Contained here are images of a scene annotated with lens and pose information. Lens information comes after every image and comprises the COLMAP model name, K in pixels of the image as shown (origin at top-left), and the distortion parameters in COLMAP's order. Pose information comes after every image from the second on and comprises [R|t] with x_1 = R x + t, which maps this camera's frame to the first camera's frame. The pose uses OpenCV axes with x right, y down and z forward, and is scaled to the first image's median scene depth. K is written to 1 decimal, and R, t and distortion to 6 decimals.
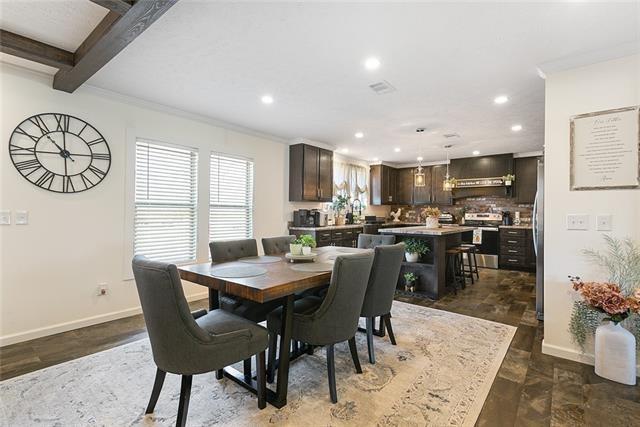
lens RADIAL K [[300.3, 0, 317.9], [0, 300.3, 213.9], [0, 0, 1]] dist [0.014184, 0.000298]
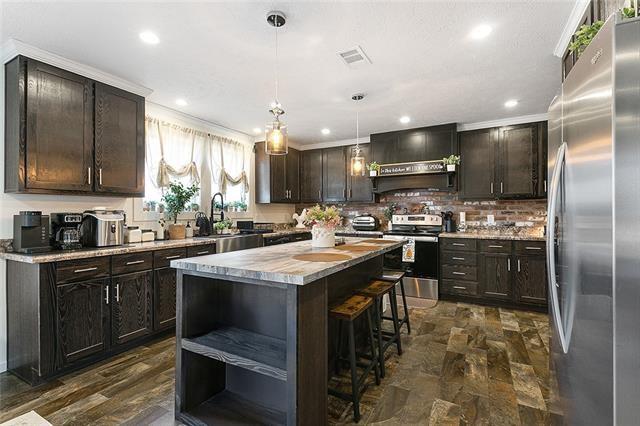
lens RADIAL K [[289.7, 0, 321.5], [0, 289.7, 214.1], [0, 0, 1]] dist [0.001400, 0.000266]
pose [[0.982997, -0.010312, 0.183331, 0.220261], [0.011029, 0.999935, -0.002889, -0.004127], [-0.183289, 0.004862, 0.983047, 0.401518]]
